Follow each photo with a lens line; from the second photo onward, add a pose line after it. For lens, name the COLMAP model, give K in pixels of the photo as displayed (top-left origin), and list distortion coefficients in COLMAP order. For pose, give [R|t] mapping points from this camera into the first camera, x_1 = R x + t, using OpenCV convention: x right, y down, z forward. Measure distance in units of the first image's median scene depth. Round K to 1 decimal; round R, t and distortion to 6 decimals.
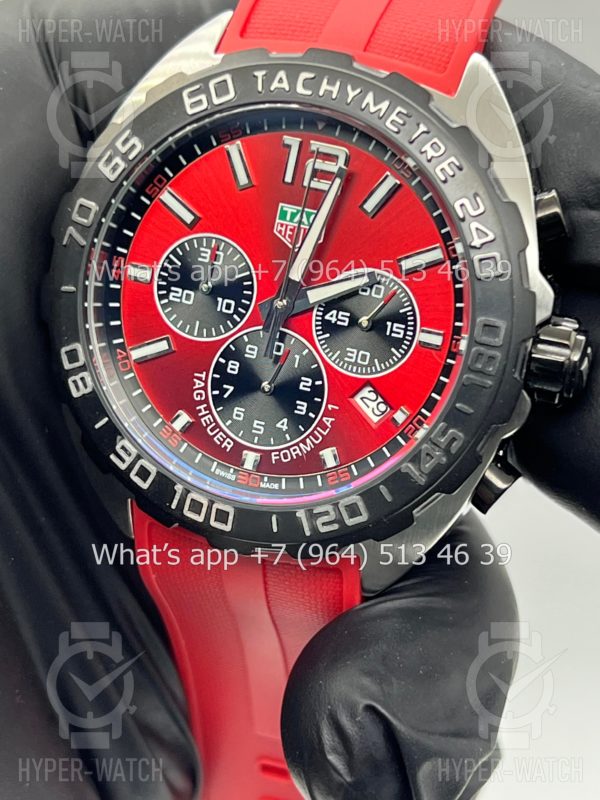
lens RADIAL K [[1866.2, 0, 301.2], [0, 1866.2, 407.9], [0, 0, 1]] dist [0.292726, 0.000000]
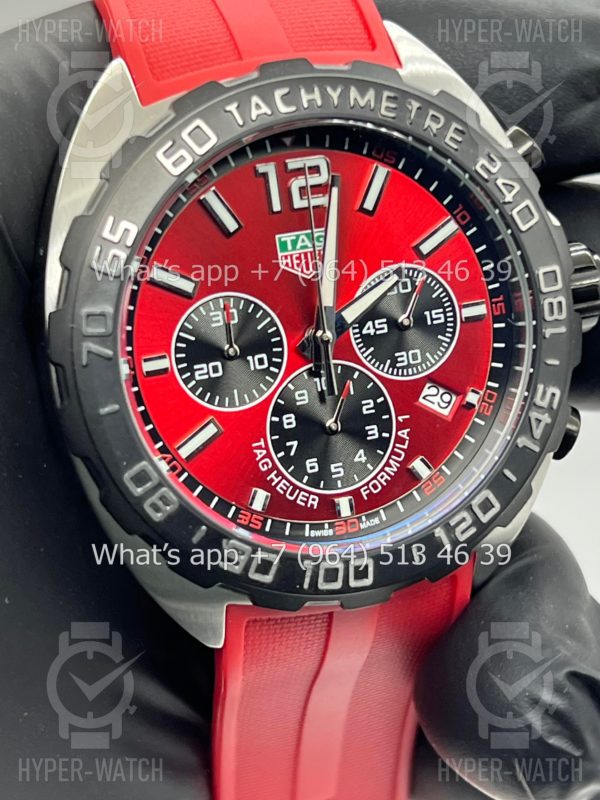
lens RADIAL K [[1866.2, 0, 282.2], [0, 1866.2, 401.1], [0, 0, 1]] dist [0.292726, 0.000000]
pose [[0.801205, -0.376221, 0.465326, -0.467859], [0.371568, 0.922340, 0.105950, -0.130894], [-0.469049, 0.088012, 0.878776, 0.200134]]
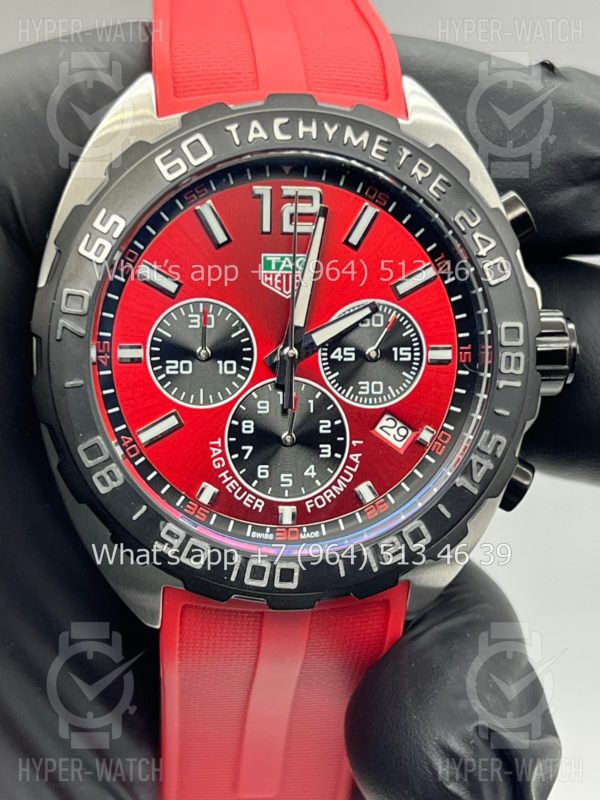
lens RADIAL K [[1866.2, 0, 291.9], [0, 1866.2, 437.0], [0, 0, 1]] dist [0.292726, 0.000000]
pose [[0.902894, -0.218665, 0.370091, -0.385531], [0.225293, 0.973949, 0.025813, -0.037200], [-0.366094, 0.060073, 0.928637, 0.081894]]
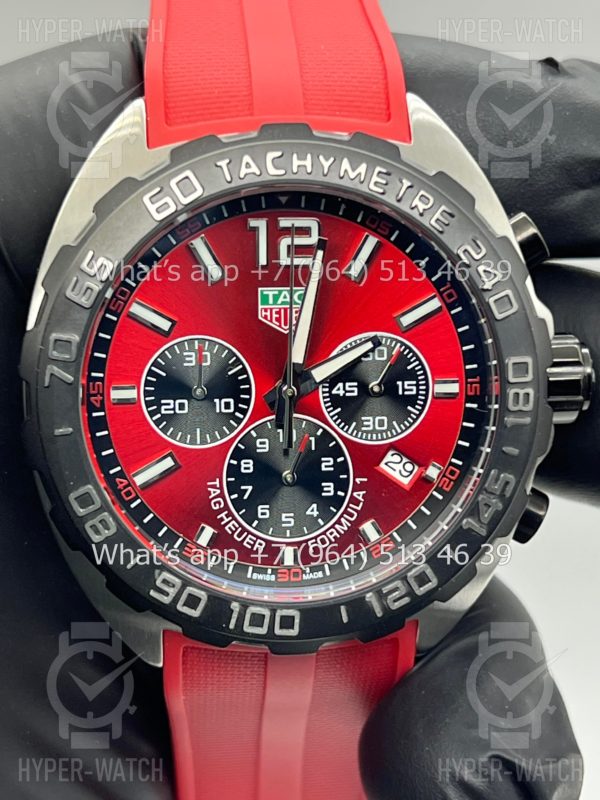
lens RADIAL K [[1866.2, 0, 289.7], [0, 1866.2, 407.4], [0, 0, 1]] dist [0.292726, 0.000000]
pose [[0.918606, -0.251932, 0.304457, -0.302450], [0.238698, 0.967744, 0.080589, -0.123819], [-0.314939, -0.001356, 0.949111, 0.093406]]
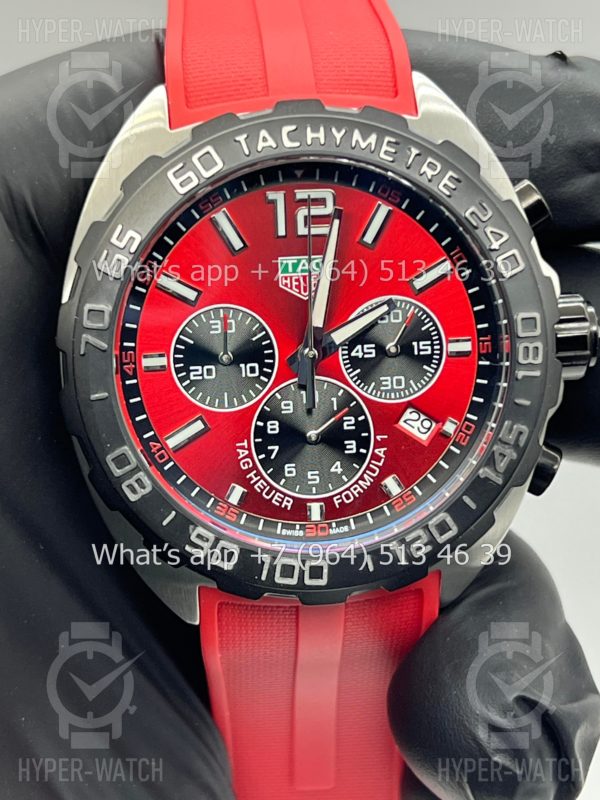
lens RADIAL K [[1866.2, 0, 283.8], [0, 1866.2, 406.2], [0, 0, 1]] dist [0.292726, 0.000000]
pose [[0.913561, -0.271002, 0.303256, -0.336662], [0.272019, 0.961471, 0.039750, -0.071829], [-0.302344, 0.046177, 0.952080, 0.045112]]
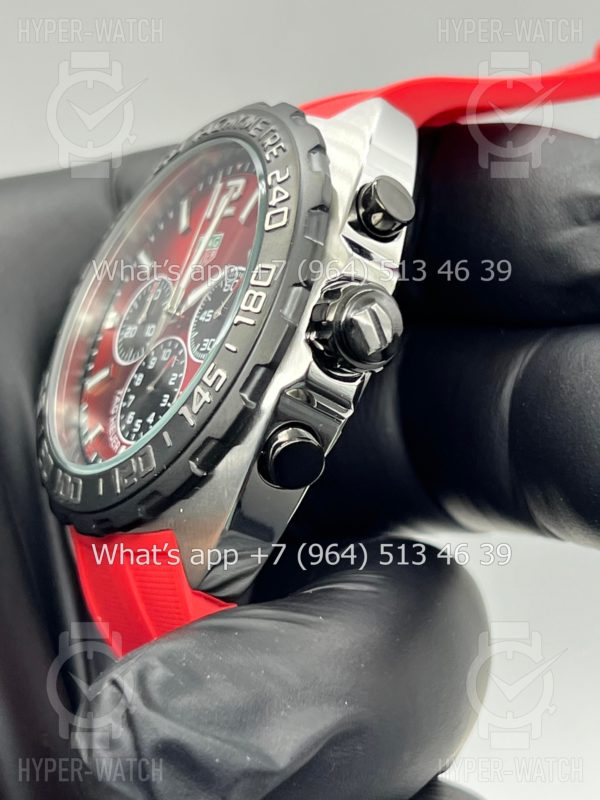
lens RADIAL K [[1866.2, 0, 299.9], [0, 1866.2, 401.8], [0, 0, 1]] dist [0.292726, 0.000000]
pose [[0.796543, -0.063002, -0.601290, 0.689922], [-0.244441, 0.876080, -0.415610, 0.417628], [0.552962, 0.478031, 0.682436, 0.333218]]
